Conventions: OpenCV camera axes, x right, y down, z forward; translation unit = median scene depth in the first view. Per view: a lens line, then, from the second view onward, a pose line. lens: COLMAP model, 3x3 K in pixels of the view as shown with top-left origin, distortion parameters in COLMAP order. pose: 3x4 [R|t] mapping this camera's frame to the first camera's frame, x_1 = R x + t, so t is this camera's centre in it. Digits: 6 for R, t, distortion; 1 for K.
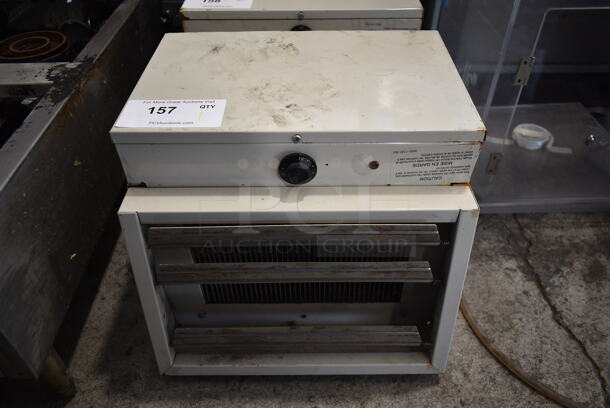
lens RADIAL K [[460.6, 0, 305.0], [0, 460.6, 204.0], [0, 0, 1]] dist [-0.009356, -0.001302]
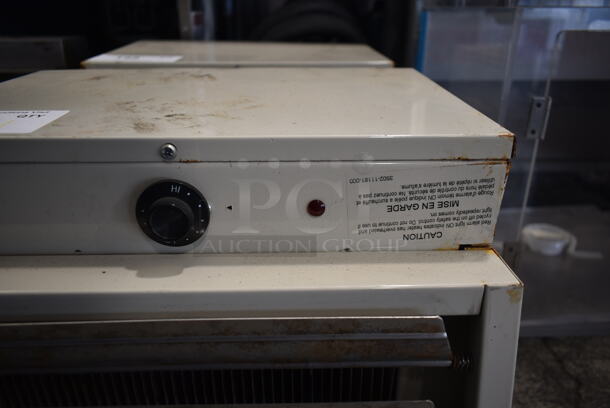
lens RADIAL K [[467.9, 0, 305.0], [0, 467.9, 204.0], [0, 0, 1]] dist [-0.010089, 0.004820]
pose [[0.999498, -0.000315, 0.031667, 0.094928], [0.010483, 0.946870, -0.321447, 0.070753], [-0.029883, 0.321618, 0.946398, 0.381073]]
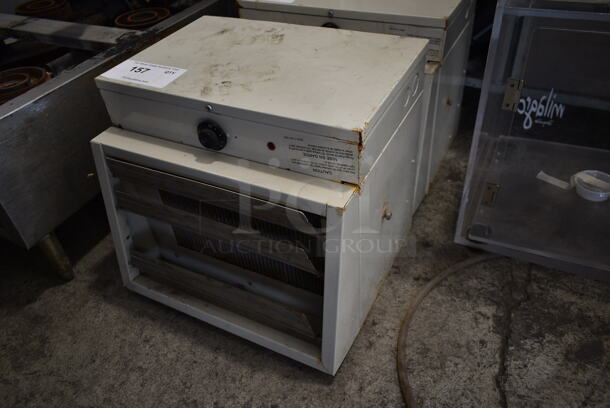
lens RADIAL K [[467.9, 0, 305.0], [0, 467.9, 204.0], [0, 0, 1]] dist [-0.010089, 0.004820]
pose [[0.888217, 0.251729, -0.384323, 0.542622], [-0.258962, 0.965297, 0.033771, -0.008687], [0.379486, 0.069529, 0.922581, 0.017584]]
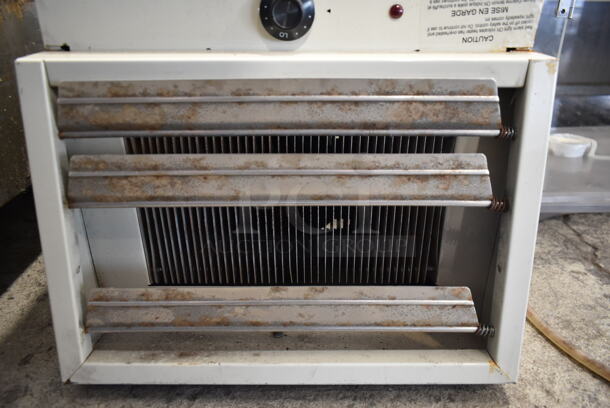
lens RADIAL K [[467.9, 0, 305.0], [0, 467.9, 204.0], [0, 0, 1]] dist [-0.010089, 0.004820]
pose [[0.999911, 0.012886, 0.003498, 0.009285], [-0.011324, 0.957183, -0.289263, 0.322524], [-0.007075, 0.289198, 0.957243, 0.323909]]
